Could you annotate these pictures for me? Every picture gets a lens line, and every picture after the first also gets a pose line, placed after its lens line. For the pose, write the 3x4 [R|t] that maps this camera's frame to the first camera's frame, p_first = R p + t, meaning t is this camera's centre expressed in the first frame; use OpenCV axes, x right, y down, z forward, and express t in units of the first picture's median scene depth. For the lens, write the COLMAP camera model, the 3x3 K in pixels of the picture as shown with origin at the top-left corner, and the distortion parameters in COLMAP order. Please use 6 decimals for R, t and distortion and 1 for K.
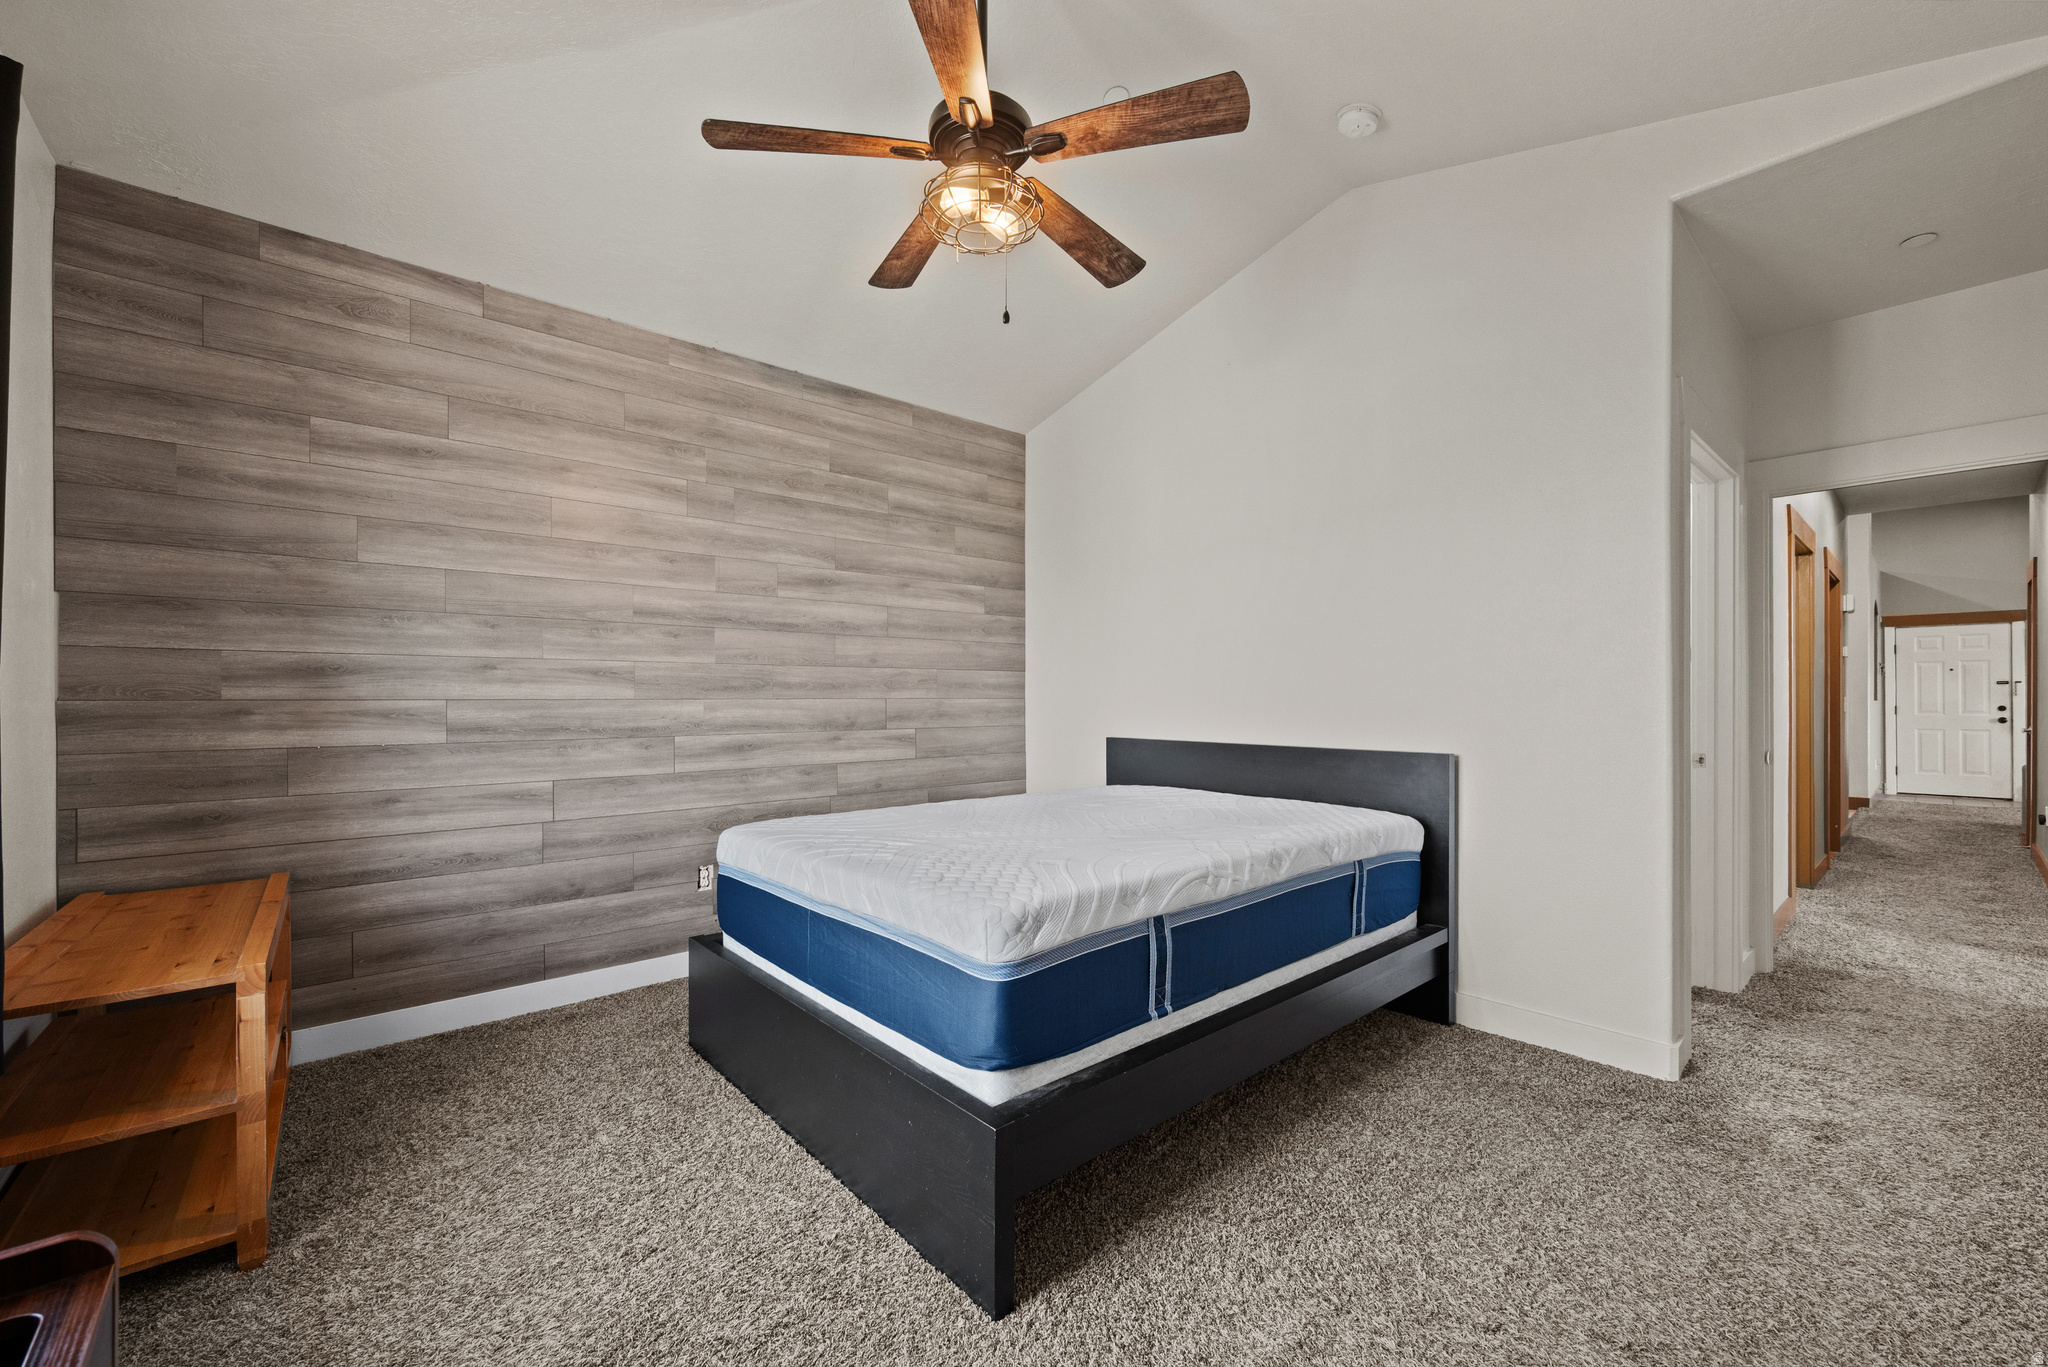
lens RADIAL K [[828.8, 0, 1030.9], [0, 828.8, 694.1], [0, 0, 1]] dist [0.001857, -0.000135]
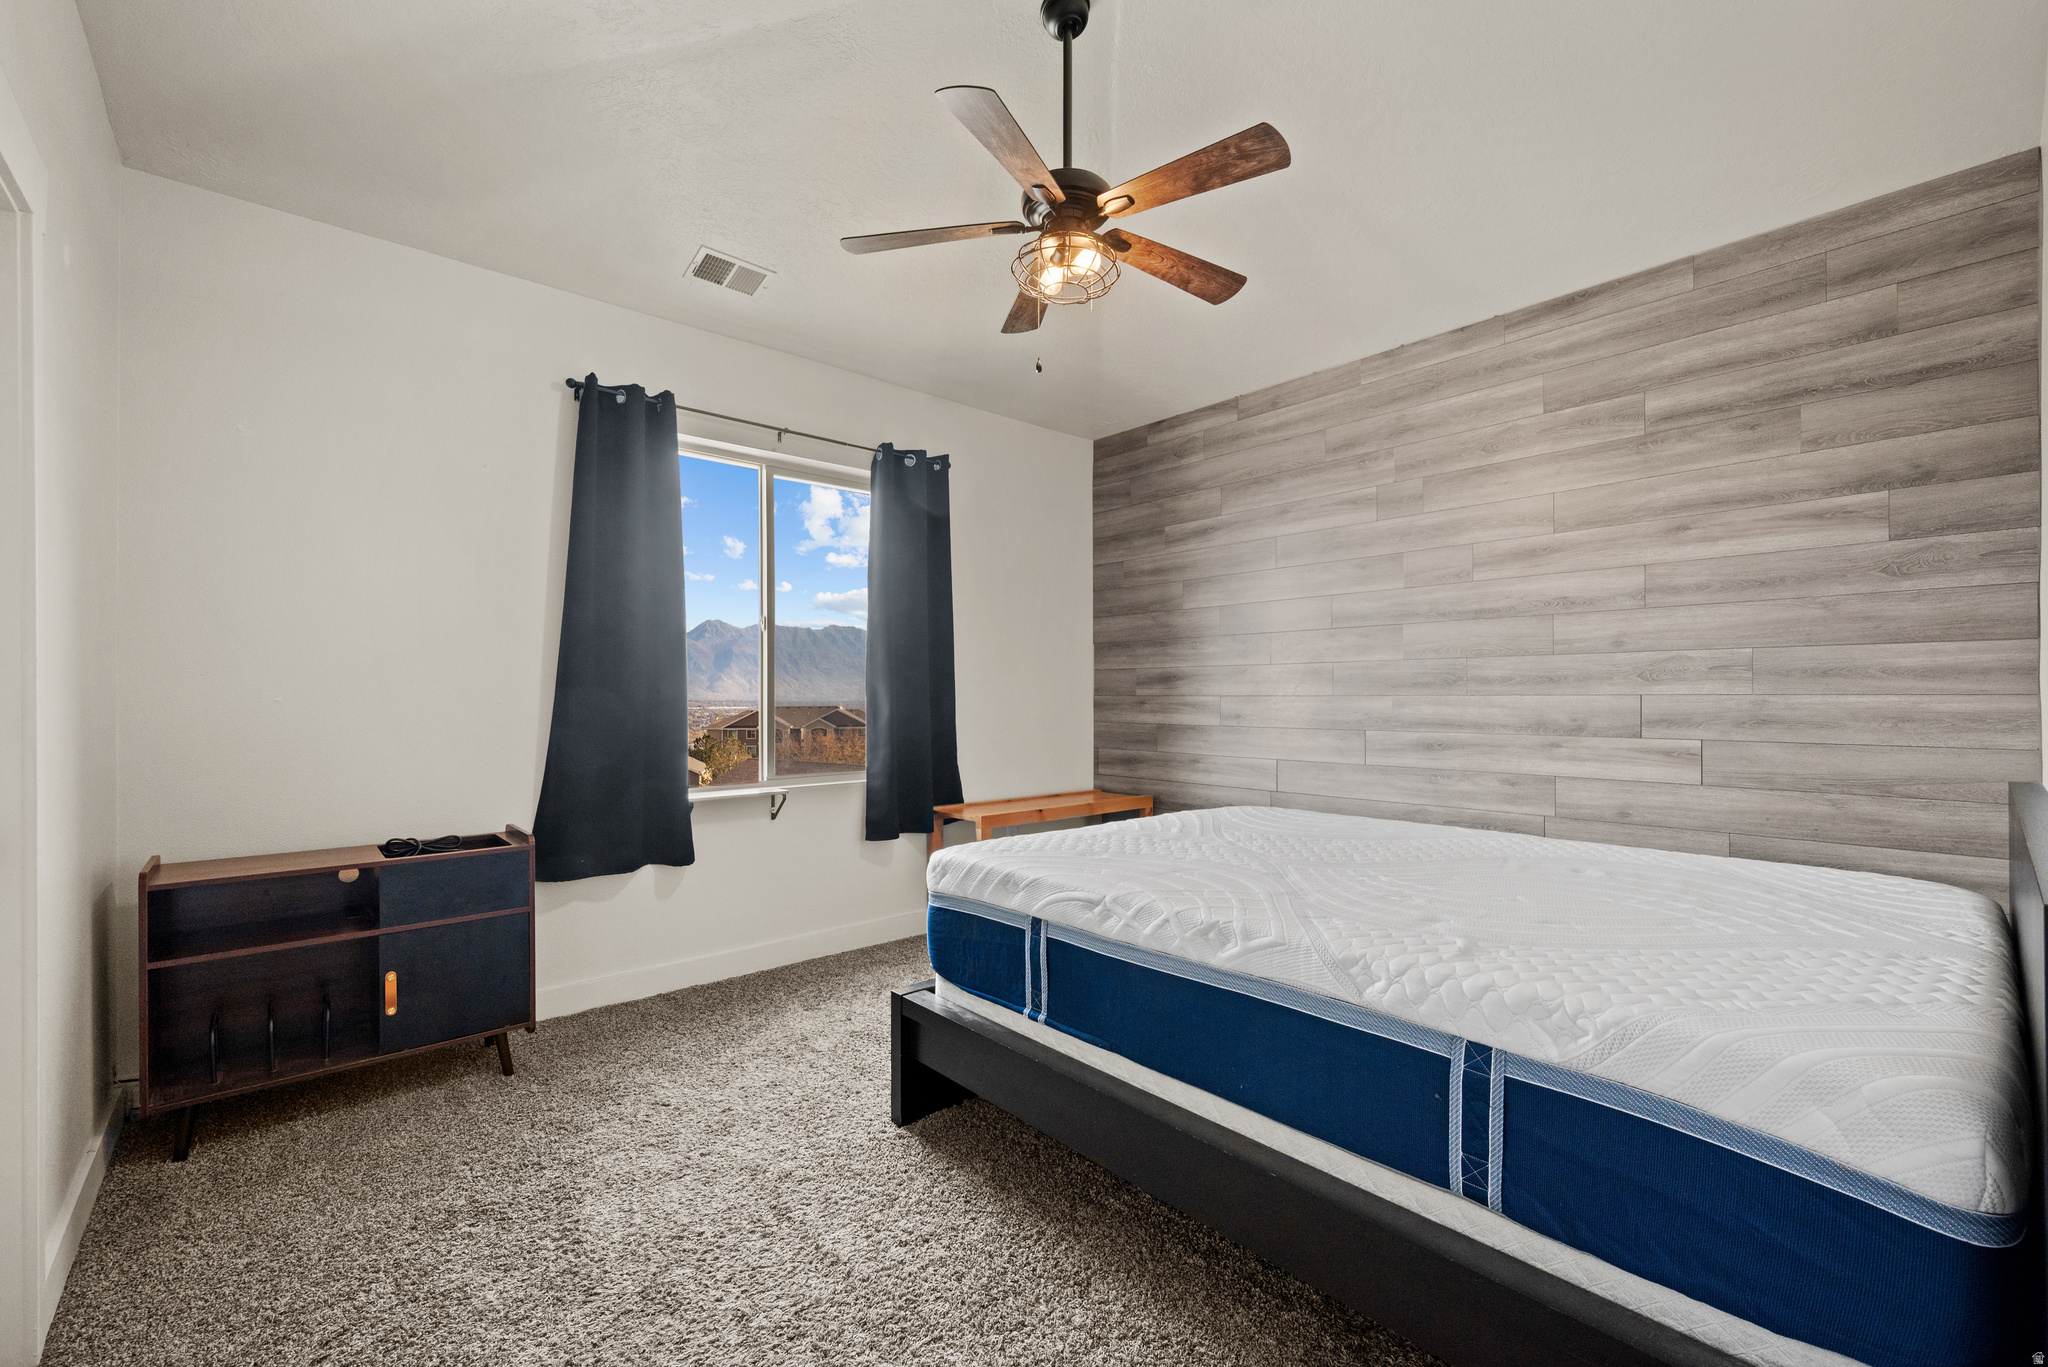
lens RADIAL K [[846.2, 0, 1029.8], [0, 846.2, 691.3], [0, 0, 1]] dist [0.002139, 0.000136]
pose [[0.003884, -0.002814, -0.999988, 0.617051], [0.007504, 0.999968, -0.002785, 0.000490], [0.999964, -0.007493, 0.003905, 0.526358]]
